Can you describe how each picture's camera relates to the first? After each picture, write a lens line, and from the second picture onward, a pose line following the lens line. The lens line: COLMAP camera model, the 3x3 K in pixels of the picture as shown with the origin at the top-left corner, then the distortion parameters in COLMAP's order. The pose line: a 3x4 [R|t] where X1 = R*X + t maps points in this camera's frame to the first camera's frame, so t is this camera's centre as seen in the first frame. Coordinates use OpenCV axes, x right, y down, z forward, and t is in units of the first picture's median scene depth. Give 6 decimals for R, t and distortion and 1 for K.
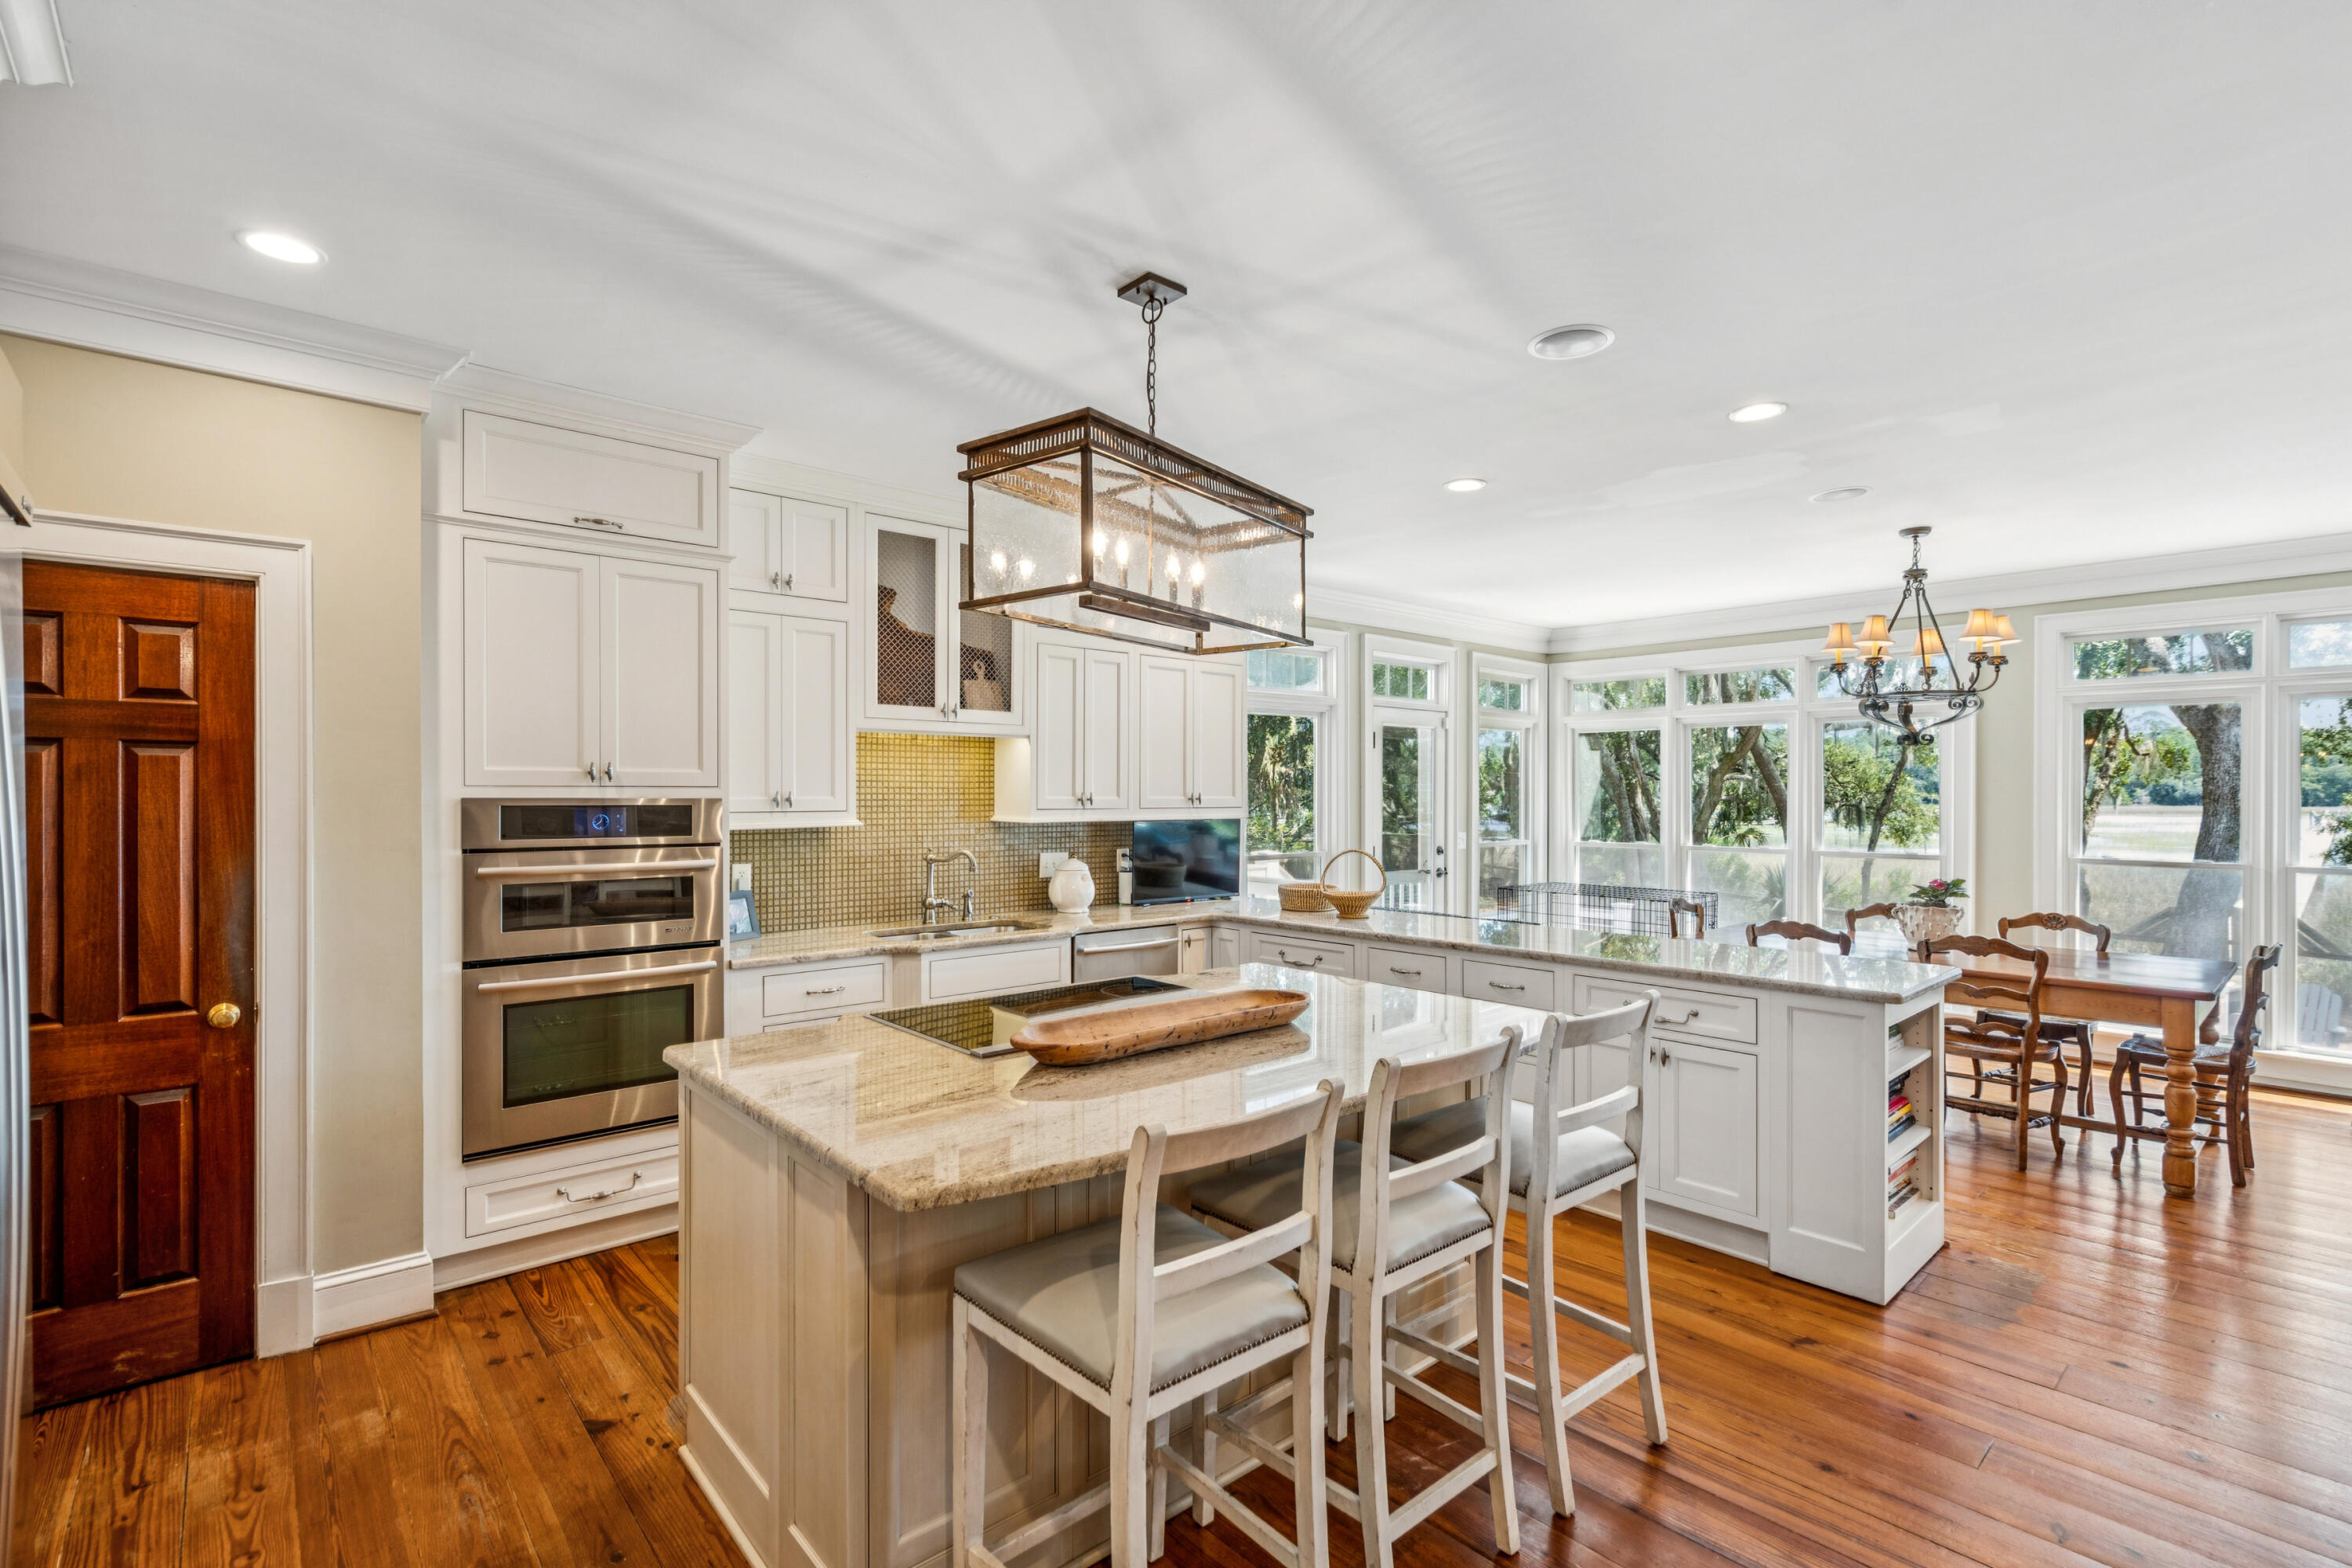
lens RADIAL K [[1069.4, 0, 1176.2], [0, 1069.4, 787.9], [0, 0, 1]] dist [-0.002007, 0.000262]
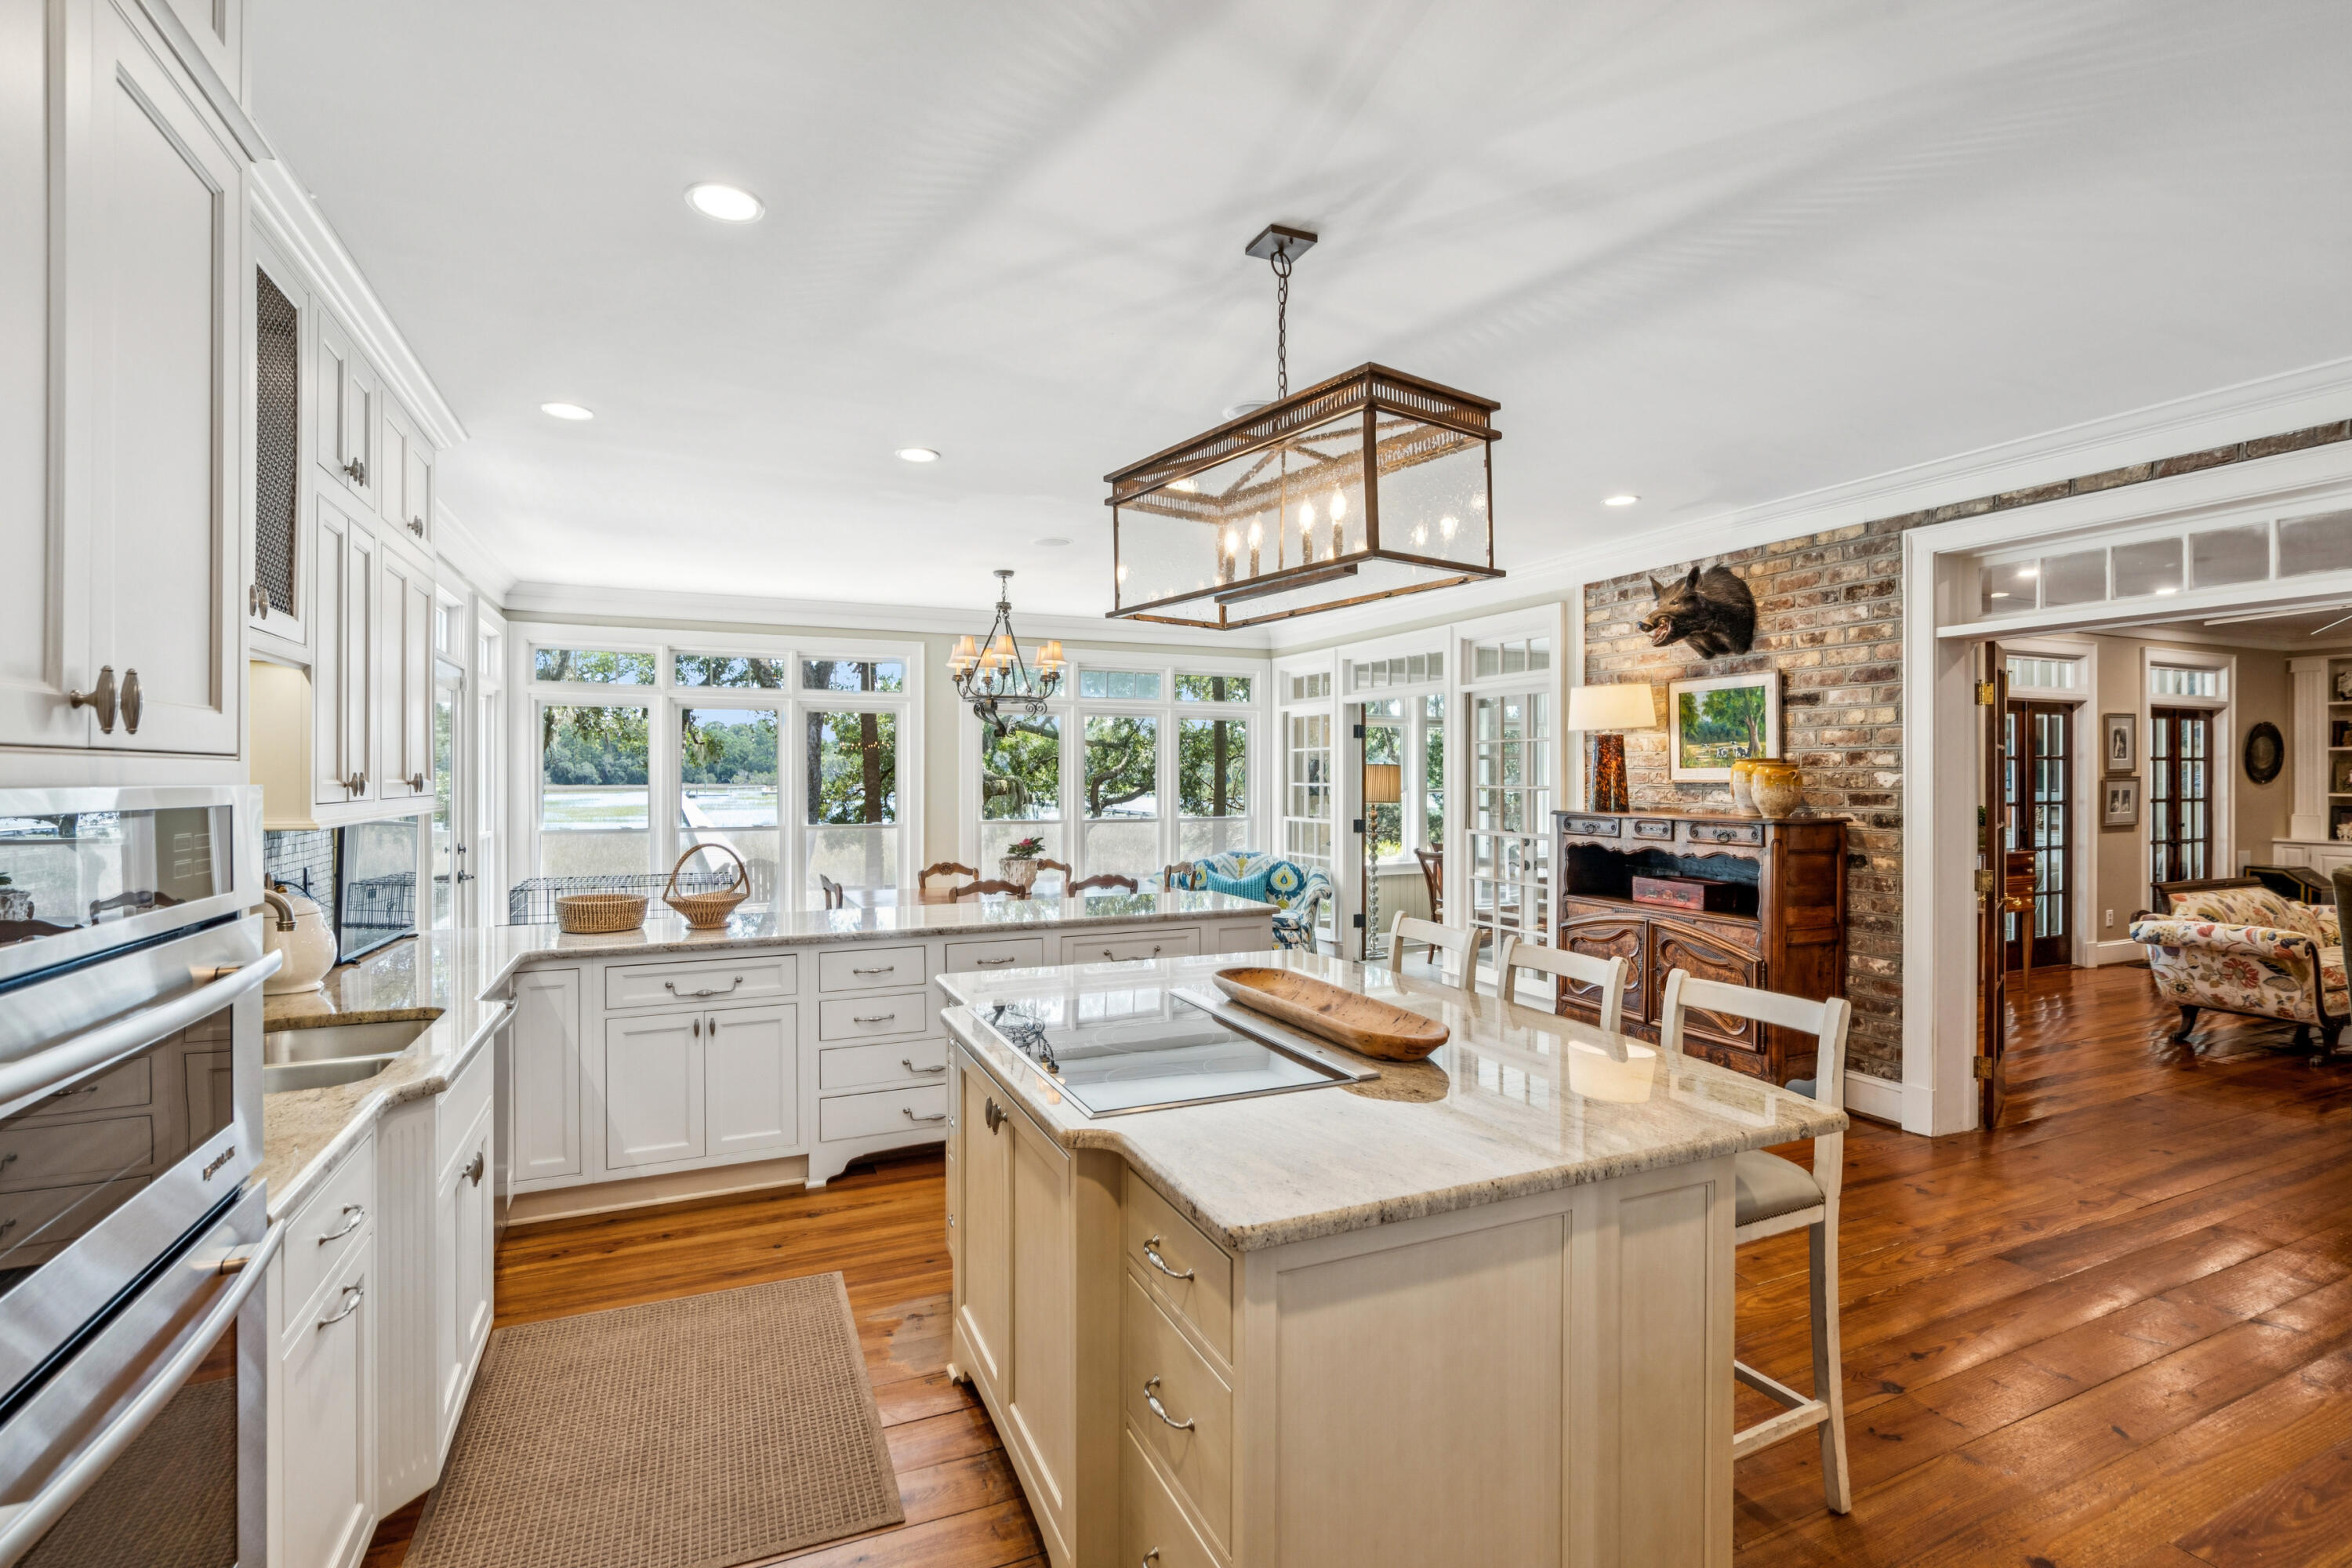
lens RADIAL K [[1069.4, 0, 1165.8], [0, 1069.4, 776.0], [0, 0, 1]] dist [-0.002007, 0.000262]
pose [[0.294863, -0.003813, 0.955532, -0.476245], [-0.002779, 0.999984, 0.004848, 0.001056], [-0.955535, -0.004085, 0.294848, 0.405482]]
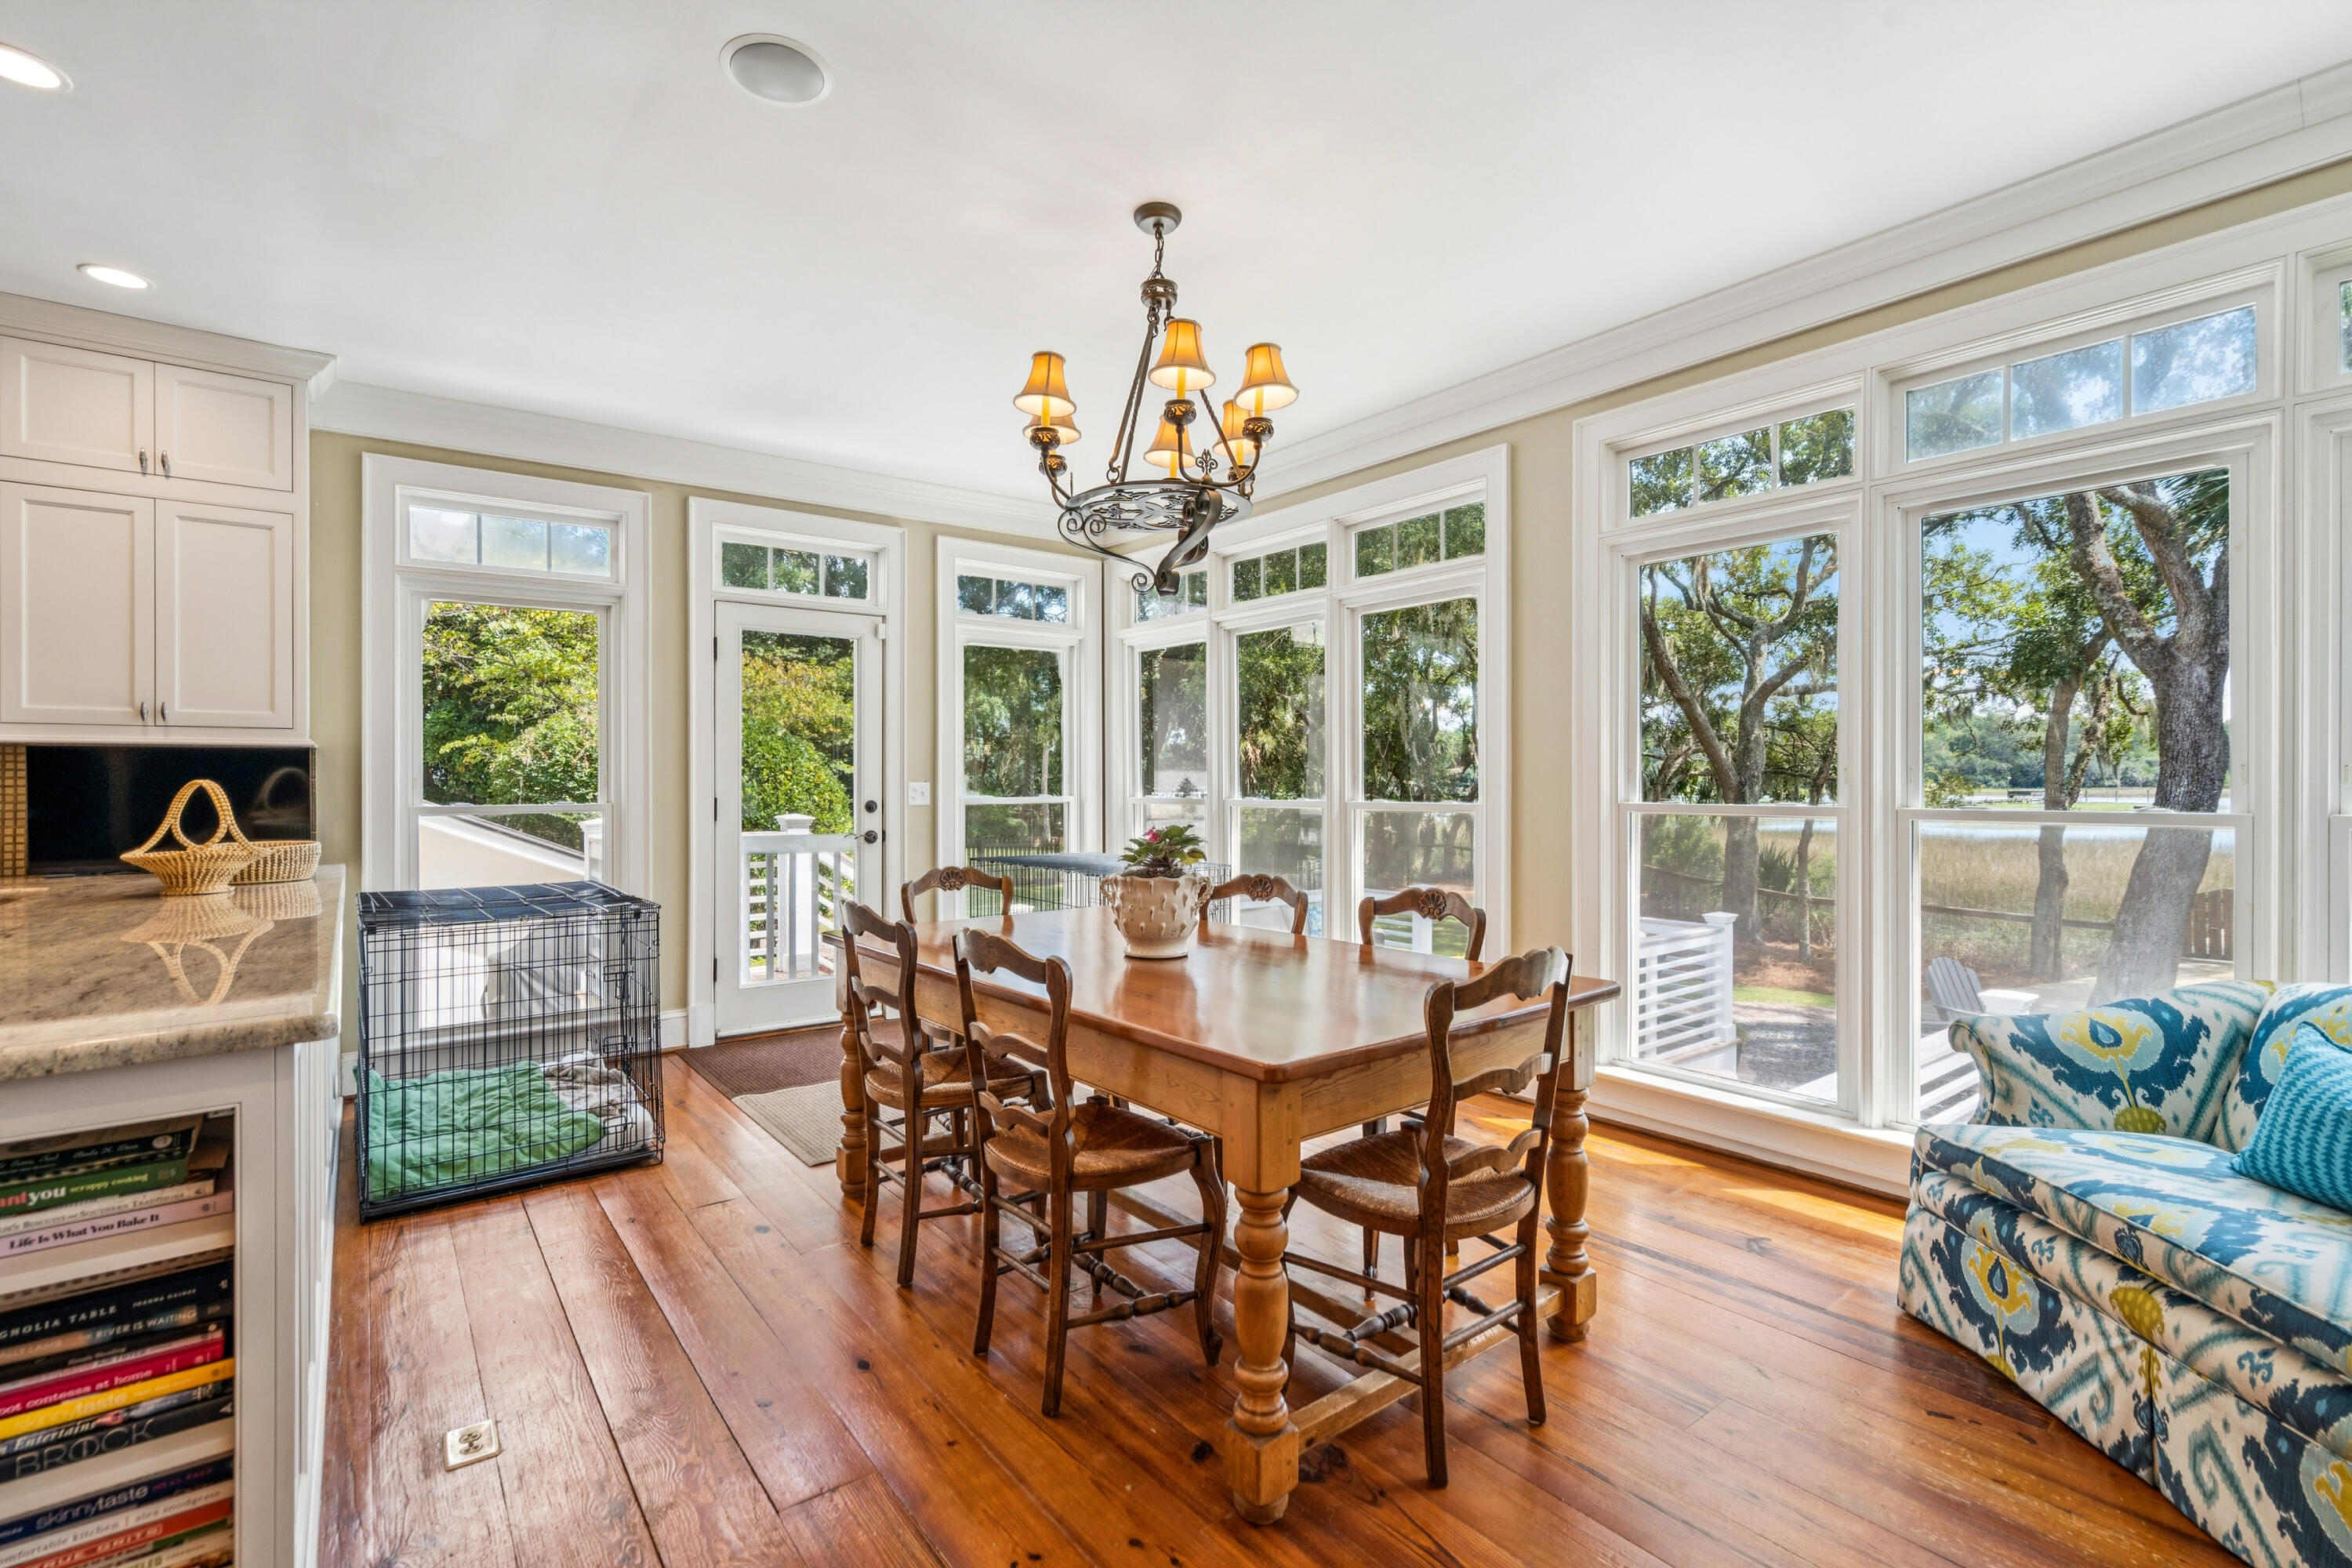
lens RADIAL K [[1069.4, 0, 1166.2], [0, 1069.4, 785.8], [0, 0, 1]] dist [-0.002007, 0.000262]
pose [[0.998535, -0.004565, -0.053908, 0.691538], [0.005182, 0.999923, 0.011309, 0.053123], [0.053852, -0.011572, 0.998482, 0.411429]]
